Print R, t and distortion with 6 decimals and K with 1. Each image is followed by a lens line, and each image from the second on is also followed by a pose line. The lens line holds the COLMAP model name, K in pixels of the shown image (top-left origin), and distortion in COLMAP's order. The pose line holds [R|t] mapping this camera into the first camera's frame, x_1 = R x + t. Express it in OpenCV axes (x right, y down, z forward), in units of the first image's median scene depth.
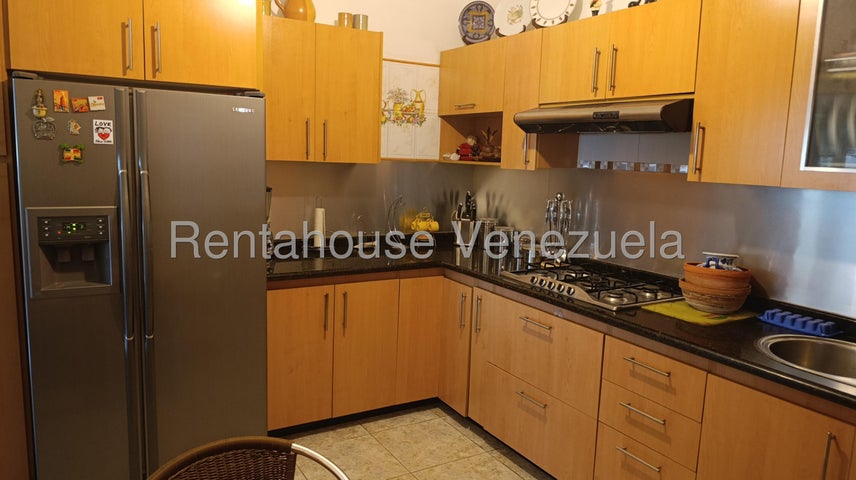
lens RADIAL K [[578.9, 0, 424.9], [0, 578.9, 236.5], [0, 0, 1]] dist [0.025718, -0.049136]
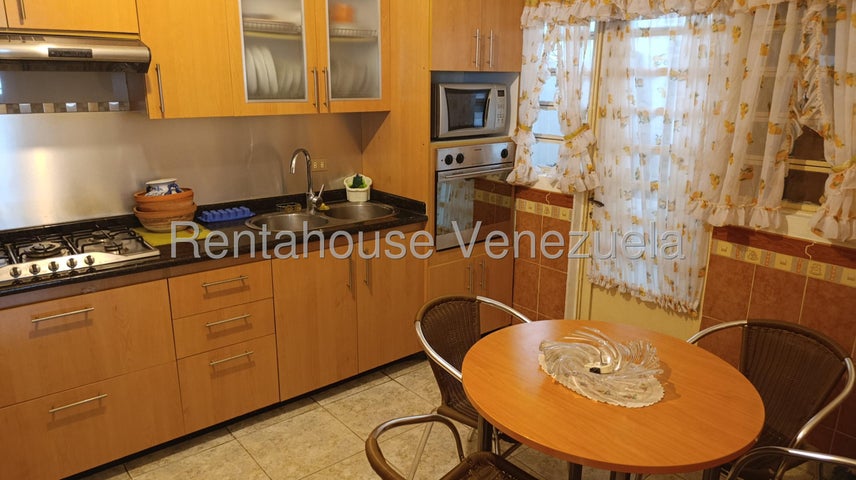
lens RADIAL K [[589.8, 0, 430.8], [0, 589.8, 240.7], [0, 0, 1]] dist [0.042751, -0.088279]
pose [[-0.145592, -0.294528, 0.944487, -0.705938], [0.124396, 0.941633, 0.312814, -0.158587], [-0.981493, 0.163033, -0.100456, 0.625568]]
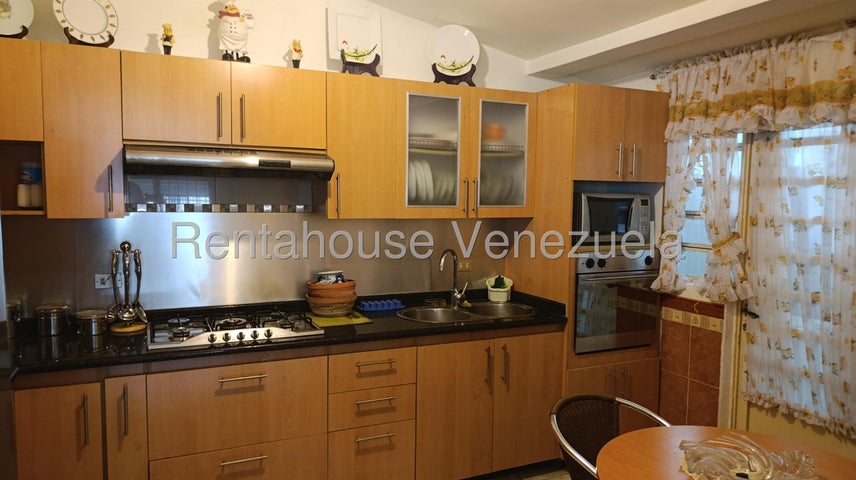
lens RADIAL K [[583.0, 0, 422.9], [0, 583.0, 238.8], [0, 0, 1]] dist [0.021542, -0.044296]
pose [[0.110291, -0.106234, 0.988206, -0.774693], [0.129205, 0.987367, 0.091723, -0.139283], [-0.985465, 0.117565, 0.122623, 0.630514]]
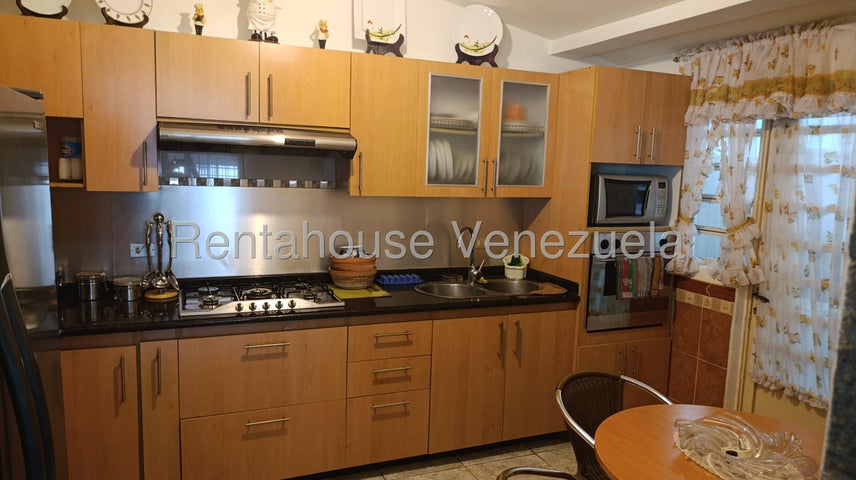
lens RADIAL K [[578.9, 0, 424.9], [0, 578.9, 236.5], [0, 0, 1]] dist [0.025718, -0.049136]
pose [[0.150439, -0.147072, 0.977618, -0.807449], [0.110081, 0.985215, 0.131275, -0.155058], [-0.982471, 0.087868, 0.164405, 0.611410]]
